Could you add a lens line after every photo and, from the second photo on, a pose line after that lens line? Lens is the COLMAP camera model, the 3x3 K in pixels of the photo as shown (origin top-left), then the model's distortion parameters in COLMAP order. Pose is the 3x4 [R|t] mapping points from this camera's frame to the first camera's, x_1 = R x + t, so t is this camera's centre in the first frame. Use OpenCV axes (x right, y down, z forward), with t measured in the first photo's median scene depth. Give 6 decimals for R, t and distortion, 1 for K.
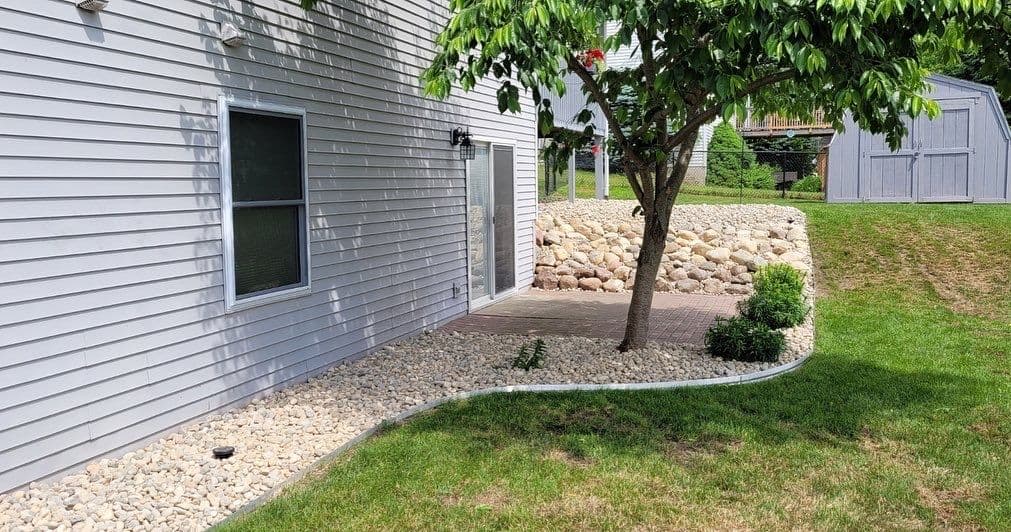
lens RADIAL K [[888.9, 0, 506.0], [0, 888.9, 264.3], [0, 0, 1]] dist [0.070745, 0.005105]
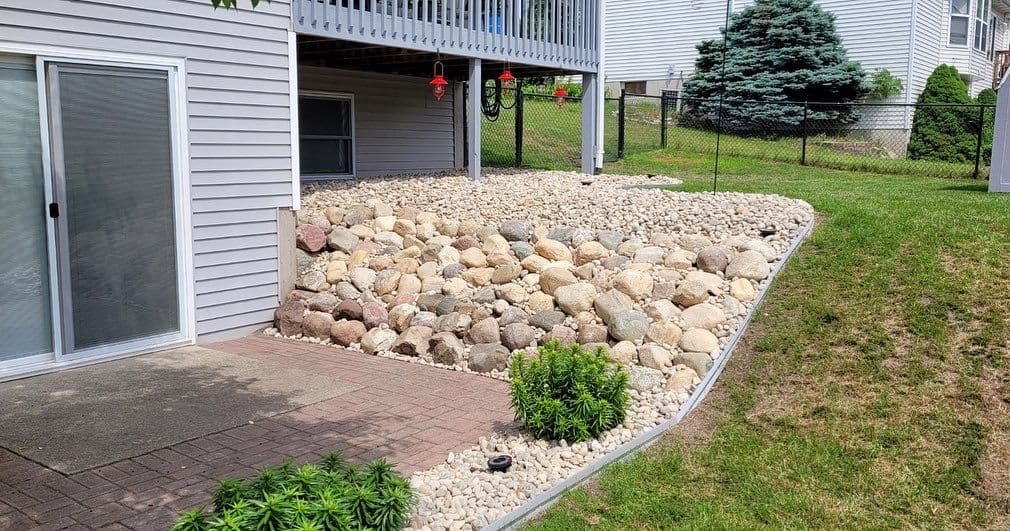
lens RADIAL K [[888.0, 0, 505.2], [0, 888.0, 266.1], [0, 0, 1]] dist [0.070745, 0.005105]
pose [[0.948395, 0.063008, -0.310767, 0.338647], [-0.050081, 0.997522, 0.049409, -0.047801], [0.313110, -0.031296, 0.949201, 0.501224]]
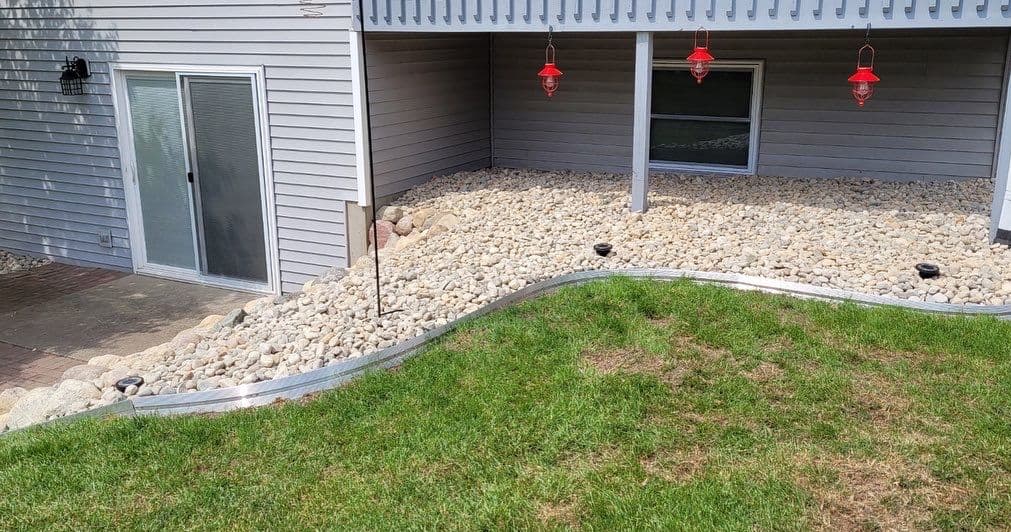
lens RADIAL K [[888.9, 0, 507.8], [0, 888.9, 263.1], [0, 0, 1]] dist [0.070745, 0.005105]
pose [[-0.156532, 0.270024, -0.950045, 0.583428], [-0.085437, 0.954595, 0.285394, -0.187823], [0.983971, 0.125842, -0.126355, 1.173391]]
